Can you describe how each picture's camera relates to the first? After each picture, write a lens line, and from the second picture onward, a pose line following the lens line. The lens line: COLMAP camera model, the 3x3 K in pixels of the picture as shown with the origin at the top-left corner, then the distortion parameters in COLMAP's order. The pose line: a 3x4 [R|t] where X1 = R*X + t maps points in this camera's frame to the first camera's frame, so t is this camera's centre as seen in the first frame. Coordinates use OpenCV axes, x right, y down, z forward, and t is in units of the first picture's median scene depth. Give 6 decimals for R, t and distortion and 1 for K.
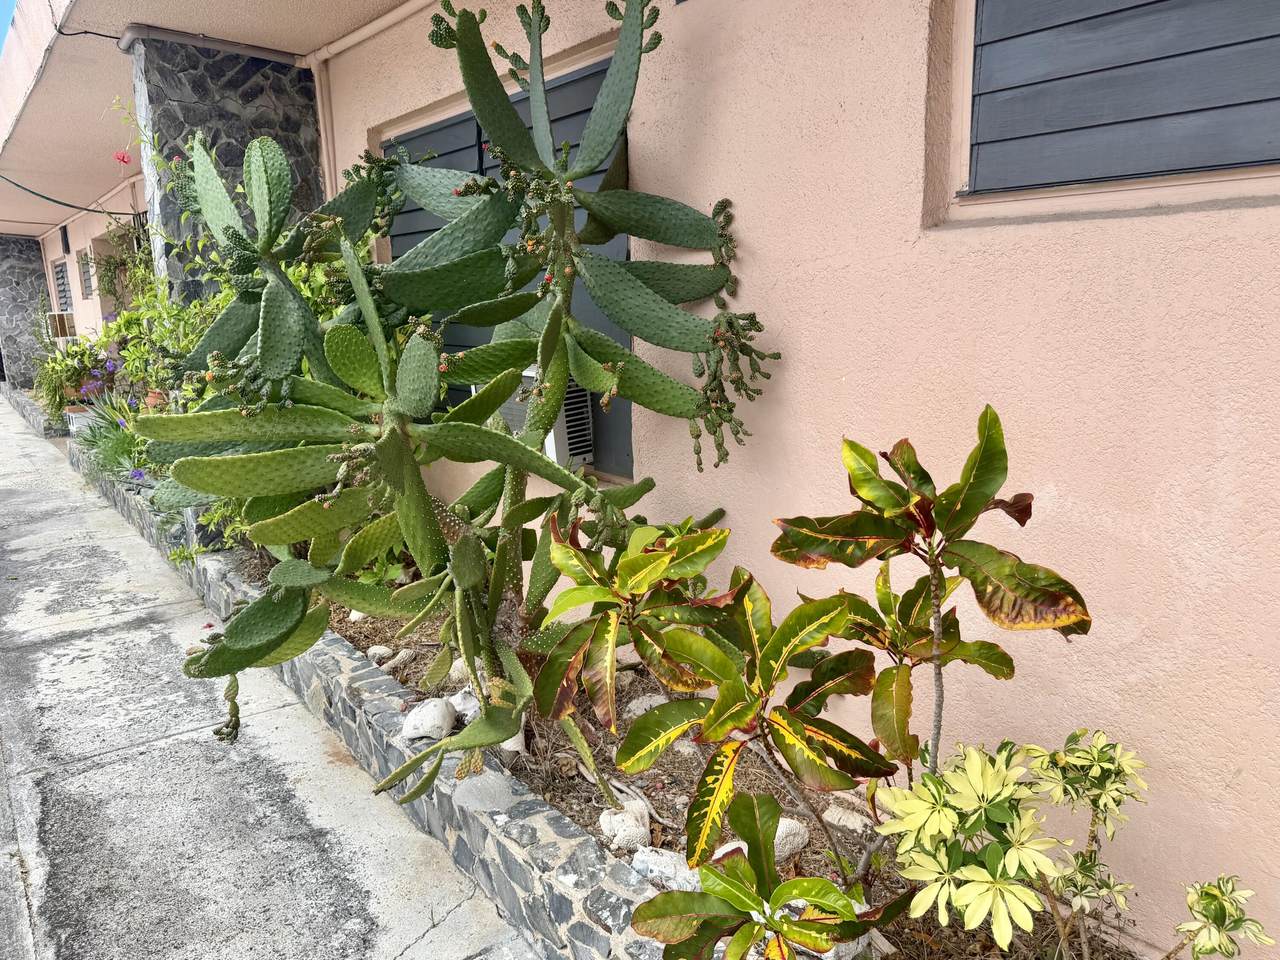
lens RADIAL K [[974.2, 0, 636.9], [0, 974.2, 498.9], [0, 0, 1]] dist [0.026143, -0.050739]
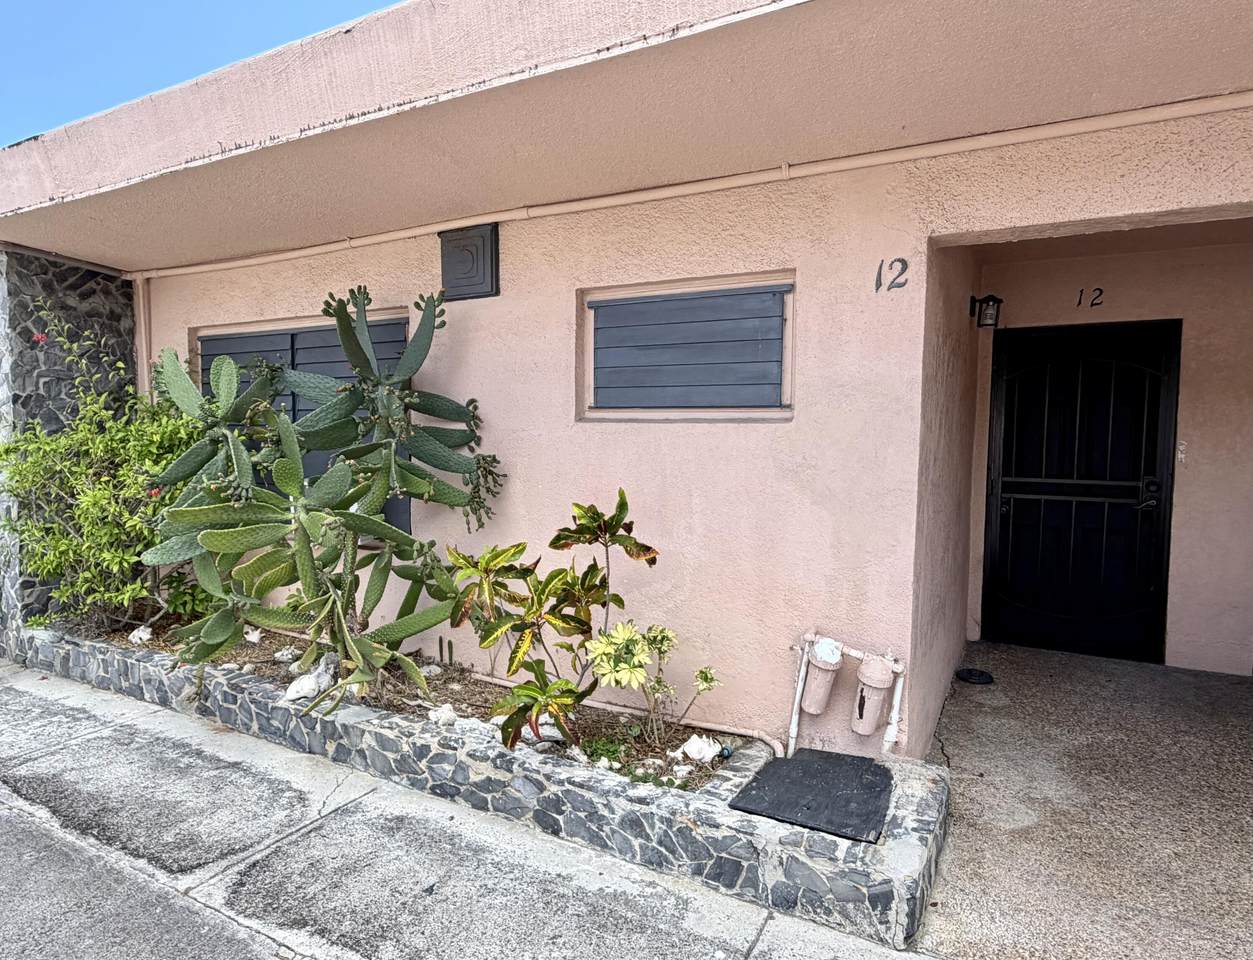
lens RADIAL K [[774.4, 0, 625.5], [0, 774.4, 480.8], [0, 0, 1]] dist [-0.007200, 0.000400]
pose [[0.906777, -0.001480, 0.421607, -0.310771], [0.062568, 0.989393, -0.131096, 0.092851], [-0.416941, 0.145254, 0.897252, -0.559297]]
